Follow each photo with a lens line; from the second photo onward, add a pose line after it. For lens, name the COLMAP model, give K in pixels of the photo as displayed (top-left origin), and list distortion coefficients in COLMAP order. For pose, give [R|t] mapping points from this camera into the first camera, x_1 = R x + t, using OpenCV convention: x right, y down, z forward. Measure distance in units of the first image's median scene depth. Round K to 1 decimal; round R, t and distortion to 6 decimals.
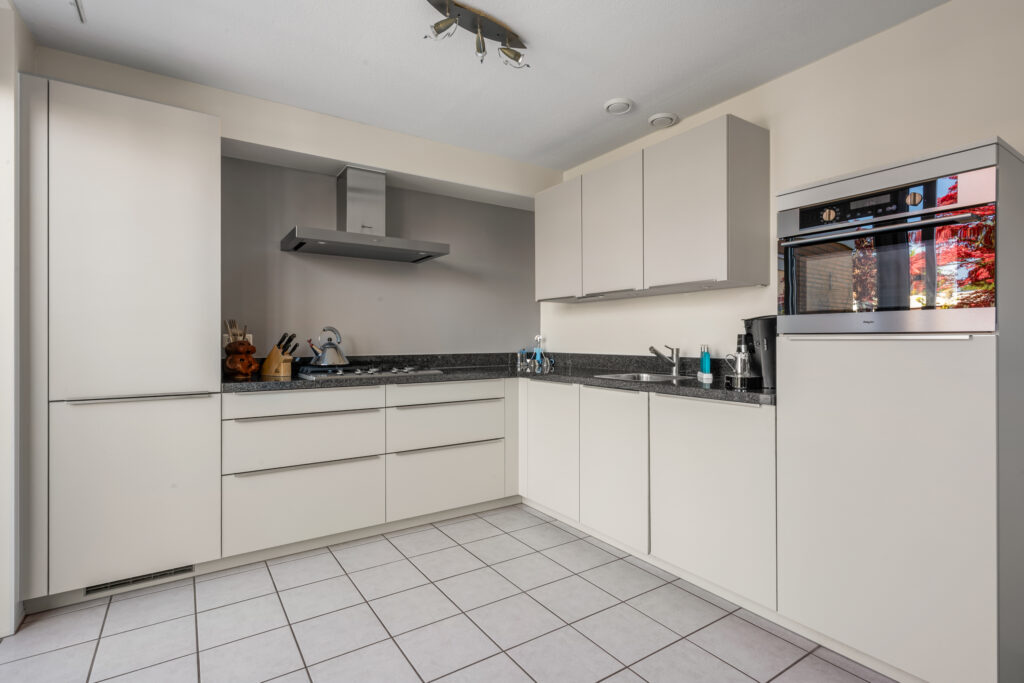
lens RADIAL K [[492.3, 0, 512.0], [0, 492.3, 341.5], [0, 0, 1]] dist [-0.003469, 0.000142]
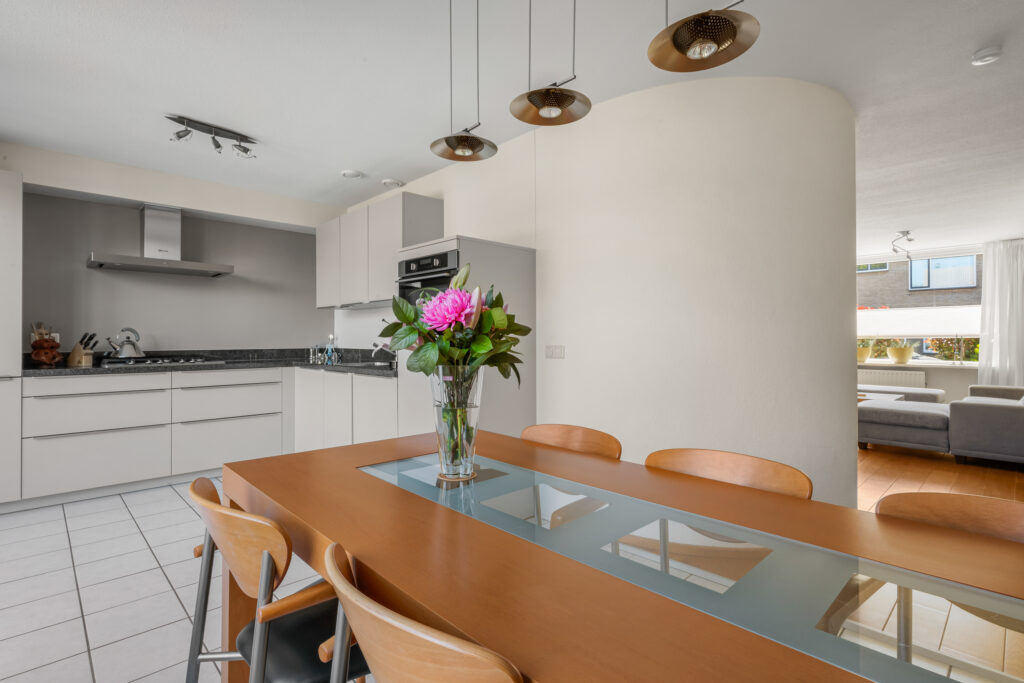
lens RADIAL K [[494.9, 0, 509.6], [0, 494.9, 338.1], [0, 0, 1]] dist [-0.000042, 0.000936]
pose [[0.984846, 0.000907, 0.173430, 0.411610], [-0.000154, 0.999991, -0.004353, 0.002261], [-0.173432, 0.004261, 0.984837, -0.480424]]
